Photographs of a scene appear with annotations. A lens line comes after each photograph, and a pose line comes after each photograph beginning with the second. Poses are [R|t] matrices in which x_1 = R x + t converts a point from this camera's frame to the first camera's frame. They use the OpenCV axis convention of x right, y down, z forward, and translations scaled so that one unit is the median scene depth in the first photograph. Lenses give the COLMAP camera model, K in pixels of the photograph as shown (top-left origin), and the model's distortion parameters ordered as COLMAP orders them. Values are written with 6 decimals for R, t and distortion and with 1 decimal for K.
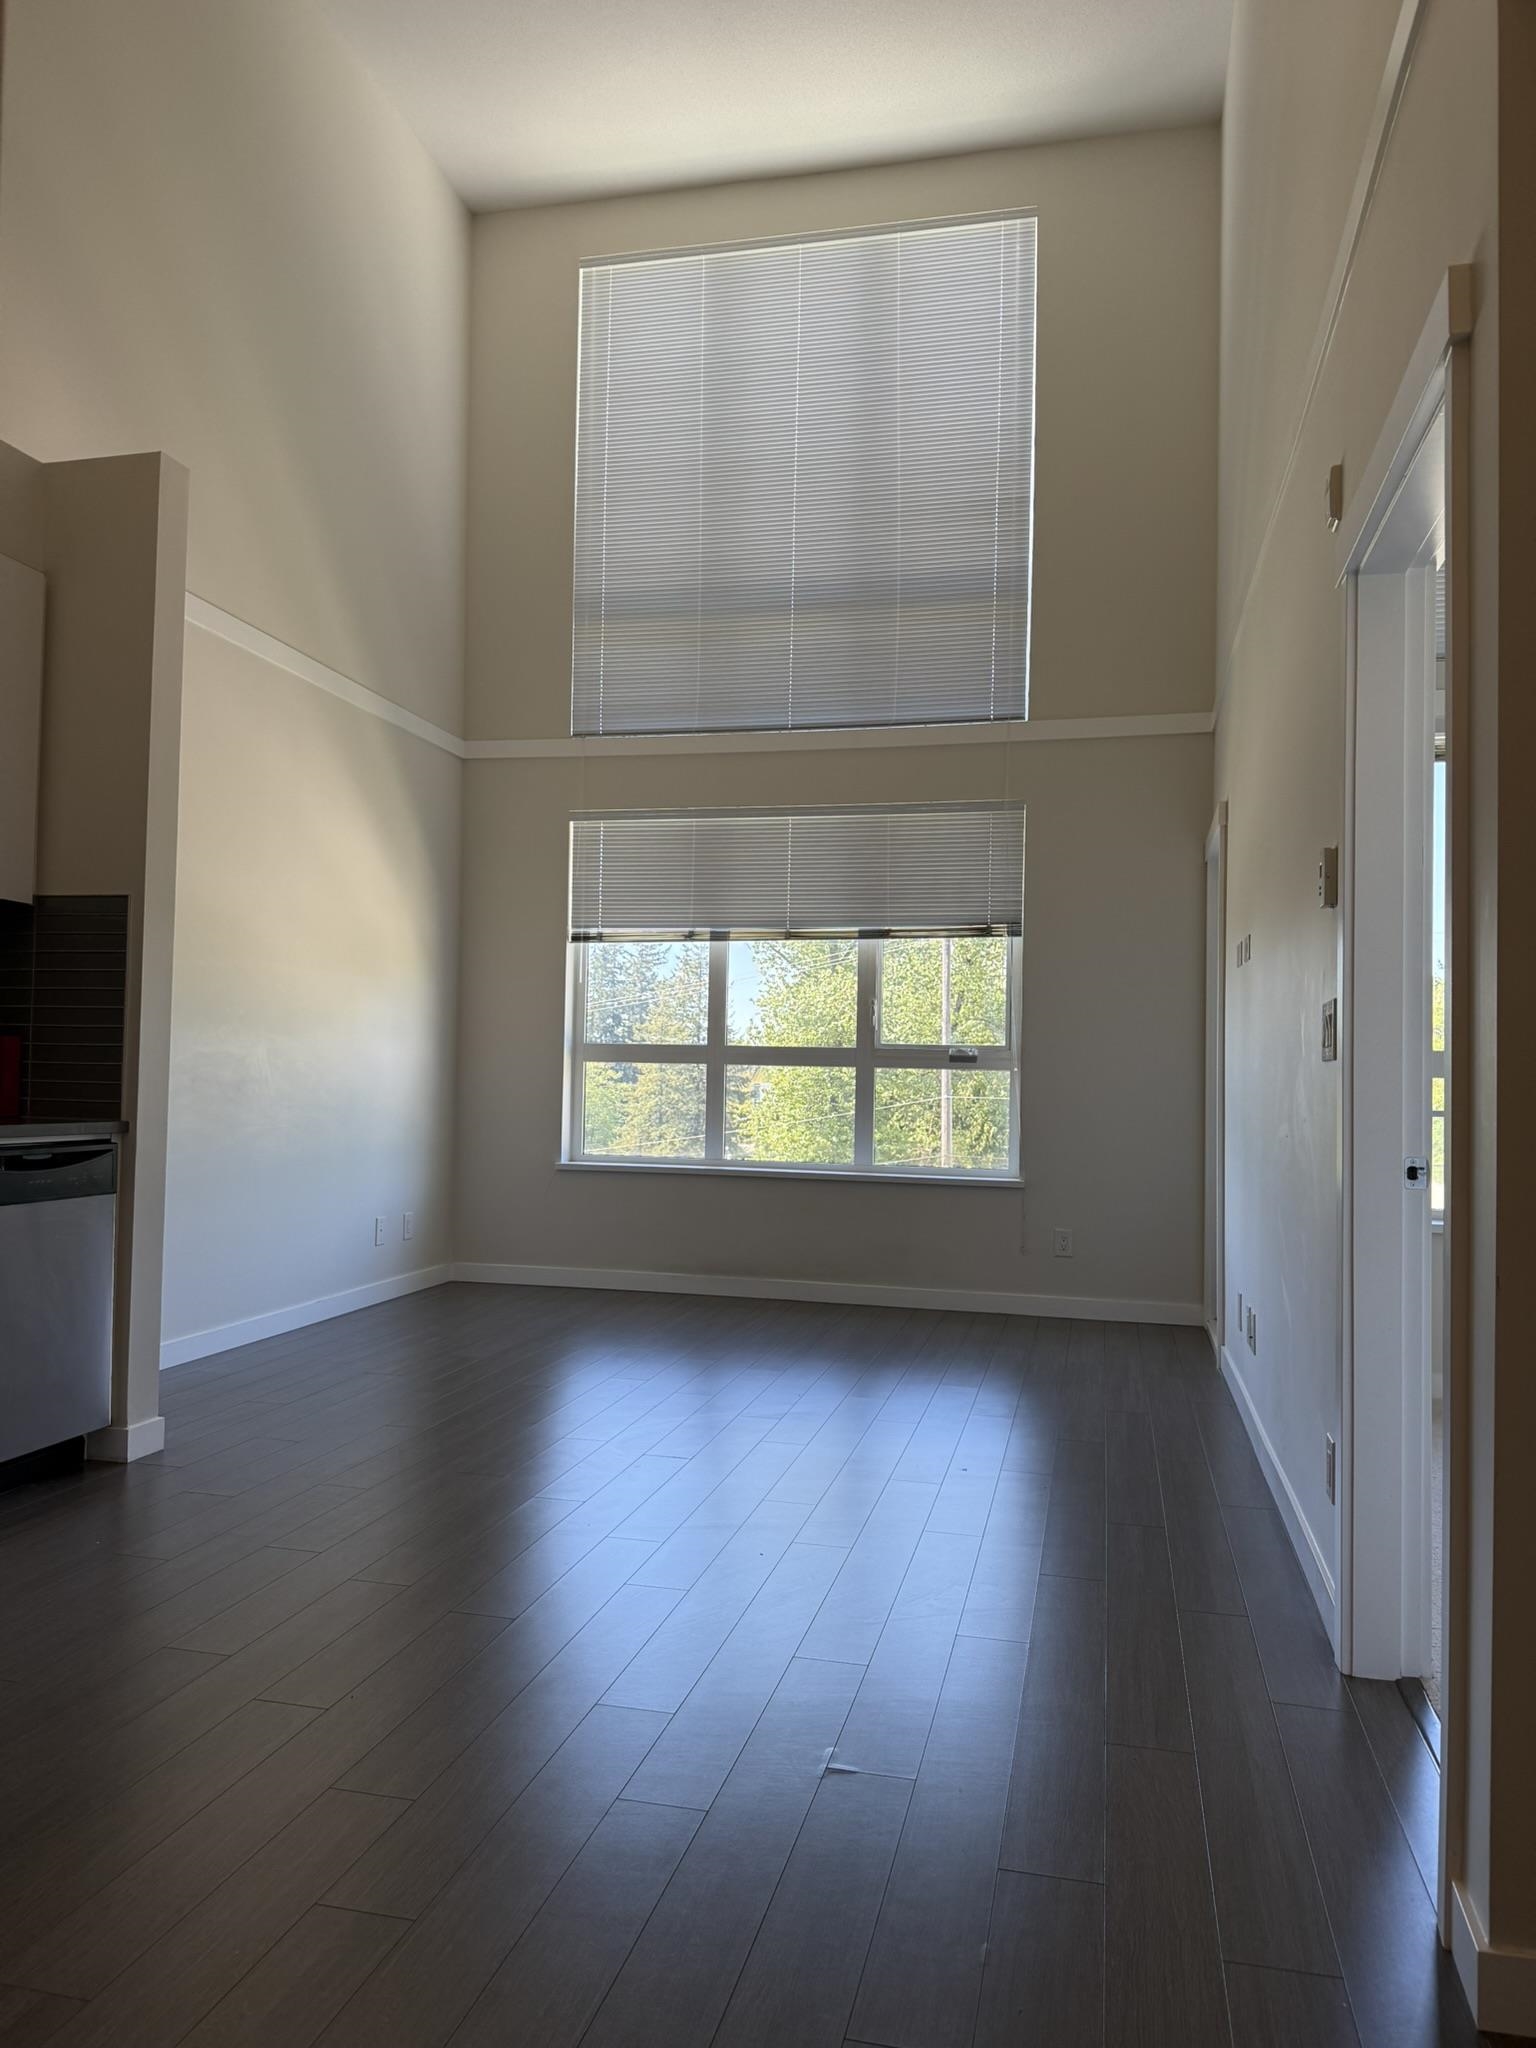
lens RADIAL K [[1433.8, 0, 768.0], [0, 1433.8, 1024.0], [0, 0, 1]] dist [0.118332, -0.185911]
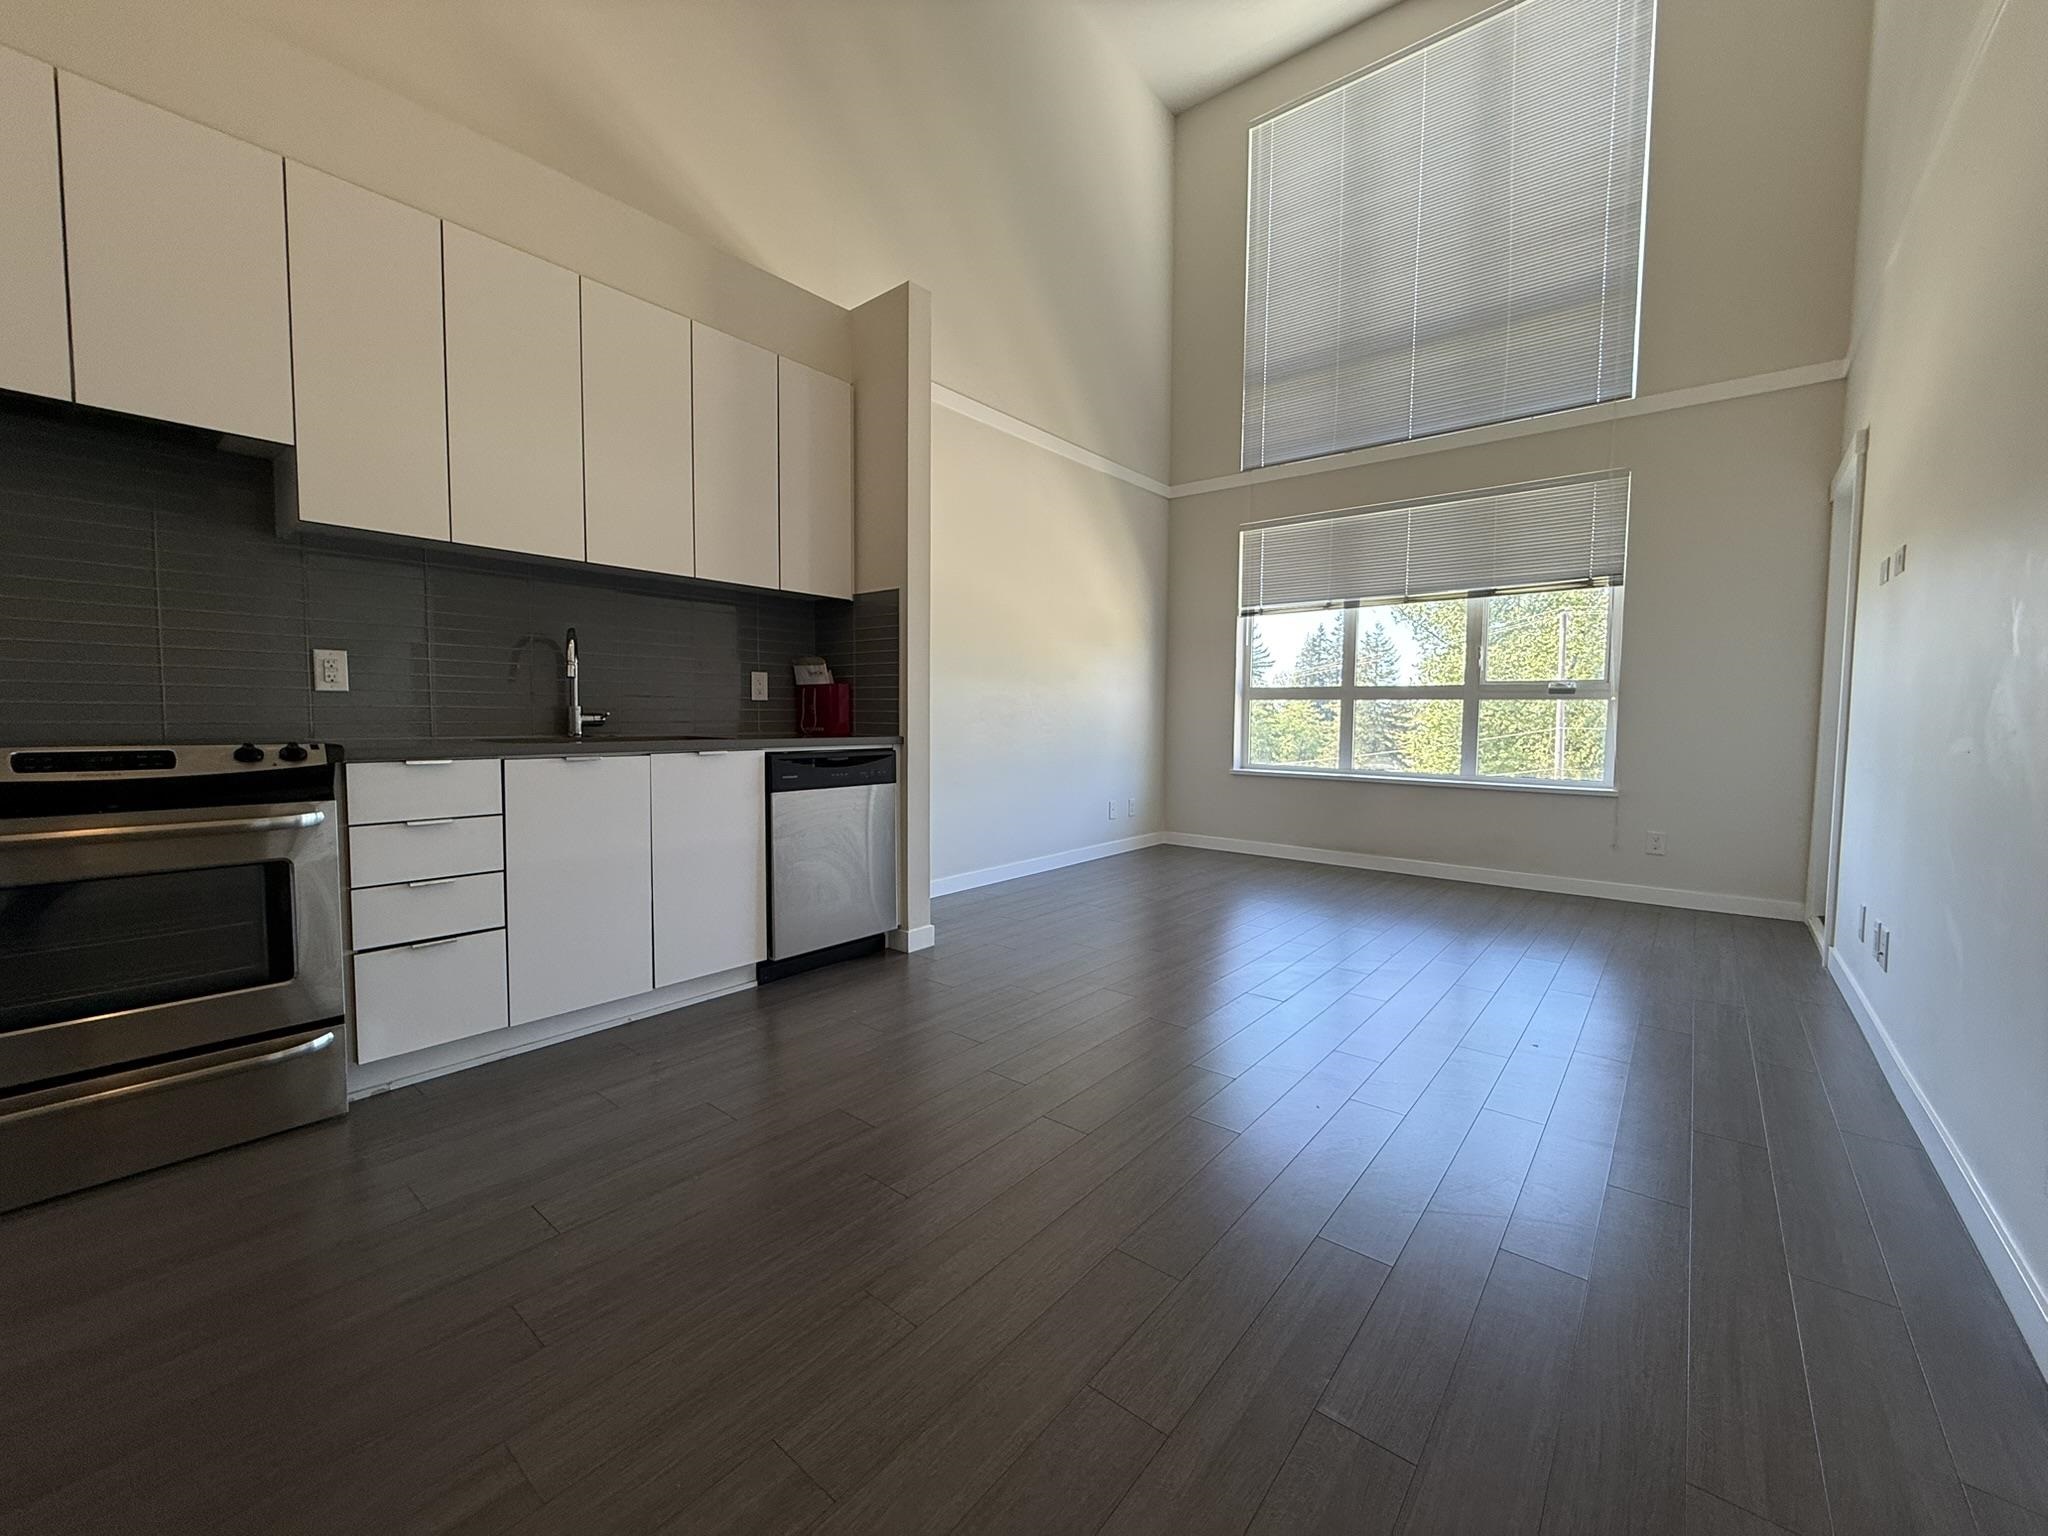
lens RADIAL K [[821.8, 0, 1017.3], [0, 821.8, 764.7], [0, 0, 1]] dist [-0.002037, -0.000591]
pose [[0.894515, 0.014563, -0.446801, 0.033723], [0.026507, 0.995983, 0.085532, 0.014713], [0.446252, -0.088353, 0.890535, 0.161724]]
